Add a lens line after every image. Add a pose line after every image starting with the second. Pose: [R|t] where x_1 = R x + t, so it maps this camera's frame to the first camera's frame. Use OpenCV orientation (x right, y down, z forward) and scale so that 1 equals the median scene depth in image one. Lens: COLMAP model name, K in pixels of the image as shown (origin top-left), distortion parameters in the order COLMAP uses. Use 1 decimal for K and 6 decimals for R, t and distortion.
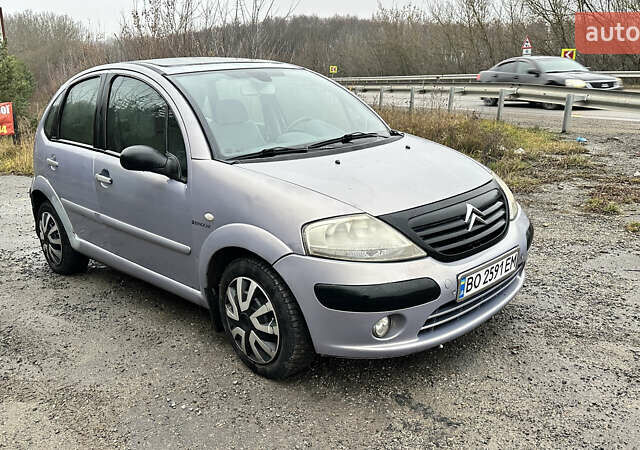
lens RADIAL K [[542.0, 0, 320.6], [0, 542.0, 230.1], [0, 0, 1]] dist [0.137288, -0.220673]
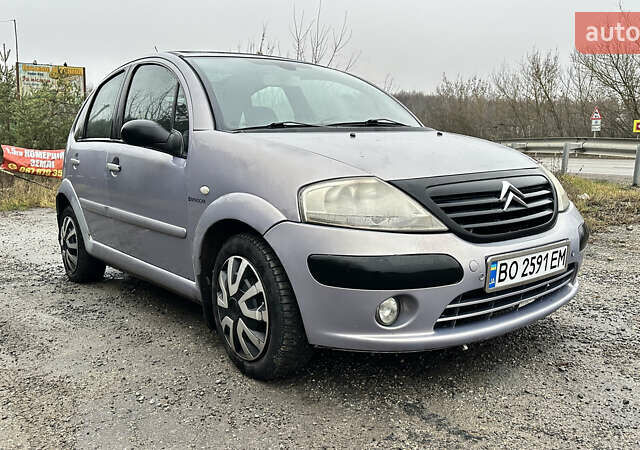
lens RADIAL K [[543.4, 0, 323.2], [0, 543.4, 229.8], [0, 0, 1]] dist [0.136387, -0.232278]
pose [[0.993523, 0.039084, -0.106701, 0.083693], [-0.052144, 0.991098, -0.122496, 0.136854], [0.100963, 0.127266, 0.986717, 0.145022]]
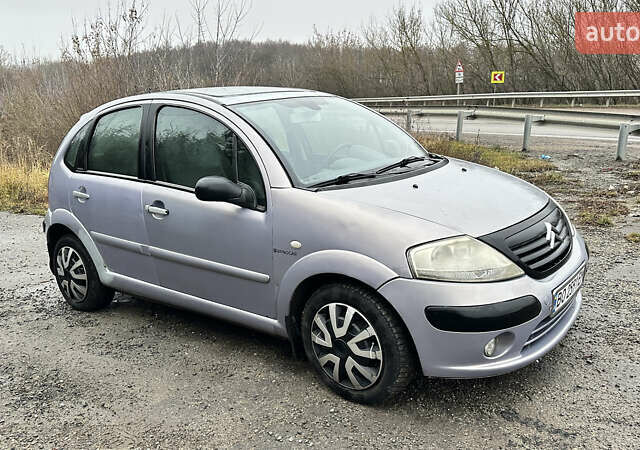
lens RADIAL K [[543.8, 0, 320.0], [0, 543.8, 225.0], [0, 0, 1]] dist [0.129450, -0.211269]
pose [[0.992967, -0.037468, 0.112304, -0.266694], [0.042739, 0.998077, -0.044897, -0.012985], [-0.110406, 0.049381, 0.992659, -0.002667]]
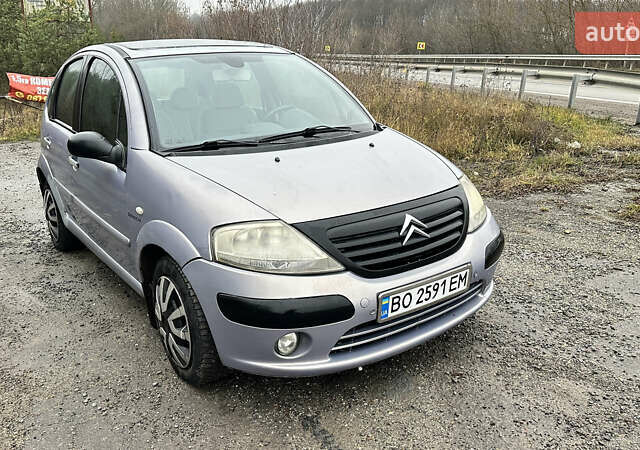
lens RADIAL K [[543.4, 0, 323.2], [0, 543.4, 229.8], [0, 0, 1]] dist [0.136387, -0.232278]
pose [[0.988362, 0.063929, -0.138032, 0.245704], [-0.058558, 0.997373, 0.042627, -0.049710], [0.140394, -0.034048, 0.989510, 0.085374]]
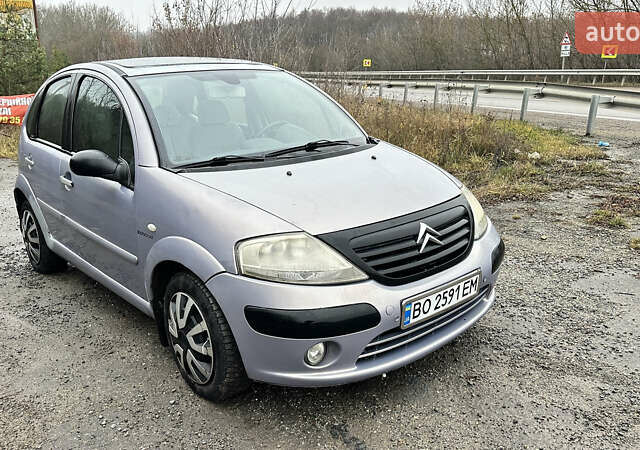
lens RADIAL K [[543.7, 0, 316.6], [0, 543.7, 228.7], [0, 0, 1]] dist [0.126803, -0.203476]
pose [[0.997490, 0.030779, -0.063770, 0.142716], [-0.030216, 0.999496, 0.009775, -0.039730], [0.064038, -0.007823, 0.997917, 0.055553]]
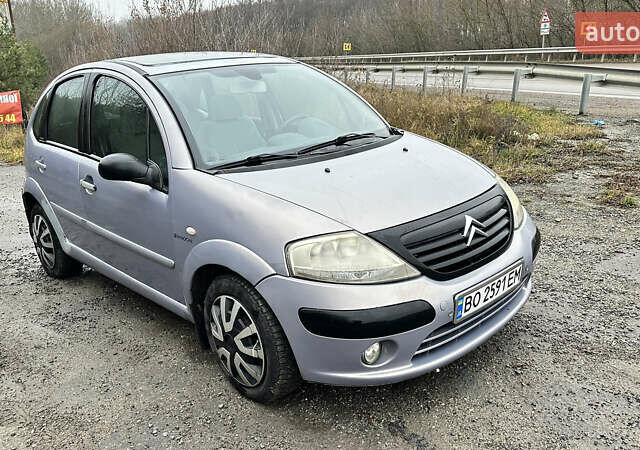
lens RADIAL K [[542.0, 0, 320.6], [0, 542.0, 230.1], [0, 0, 1]] dist [0.137288, -0.220673]
pose [[0.999528, -0.010059, -0.029017, 0.046003], [0.011130, 0.999253, 0.036996, -0.057225], [0.028623, -0.037302, 0.998894, 0.064086]]
